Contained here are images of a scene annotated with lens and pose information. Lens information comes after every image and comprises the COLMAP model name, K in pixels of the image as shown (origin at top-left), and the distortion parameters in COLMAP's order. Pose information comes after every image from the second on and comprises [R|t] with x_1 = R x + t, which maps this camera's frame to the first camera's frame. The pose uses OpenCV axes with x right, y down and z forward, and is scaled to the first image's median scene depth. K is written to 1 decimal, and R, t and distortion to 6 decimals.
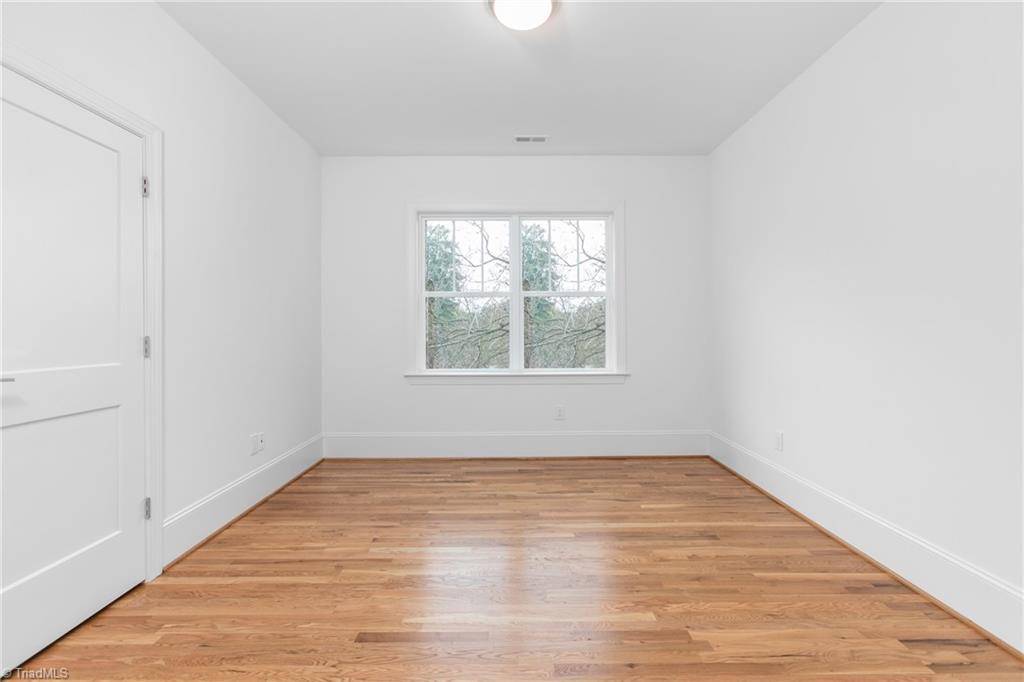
lens RADIAL K [[451.8, 0, 517.8], [0, 451.8, 336.9], [0, 0, 1]] dist [0.005454, 0.000760]
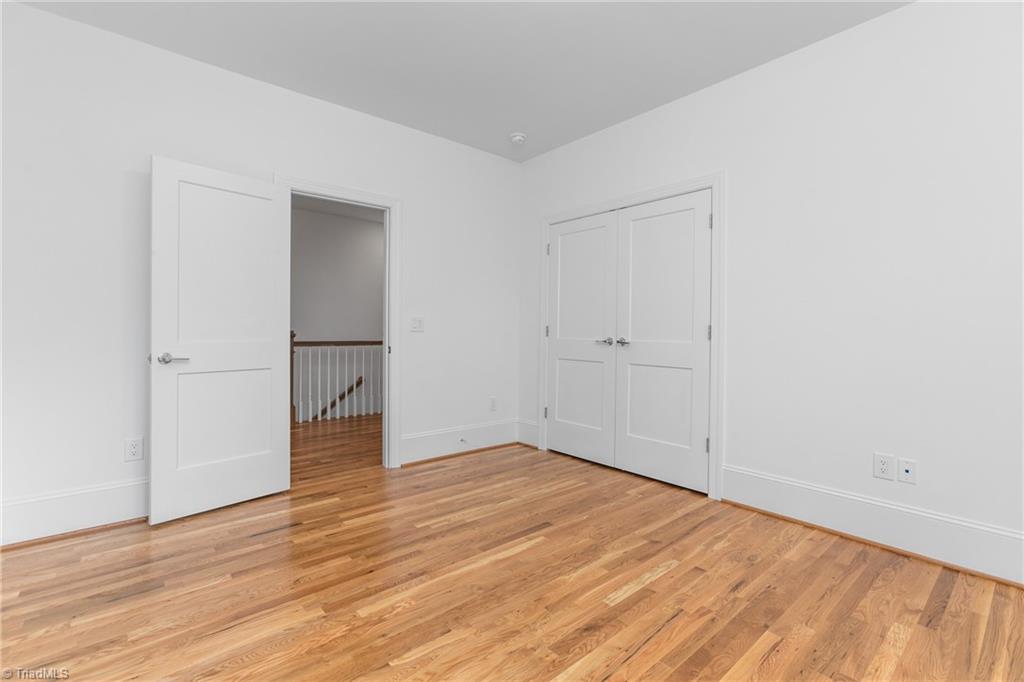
lens RADIAL K [[451.8, 0, 508.7], [0, 451.8, 337.0], [0, 0, 1]] dist [0.005454, 0.000760]
pose [[-0.774587, 0.008347, -0.632412, 0.573002], [-0.006846, 0.999744, 0.021581, 0.004927], [0.632430, 0.021046, -0.774331, 1.680494]]
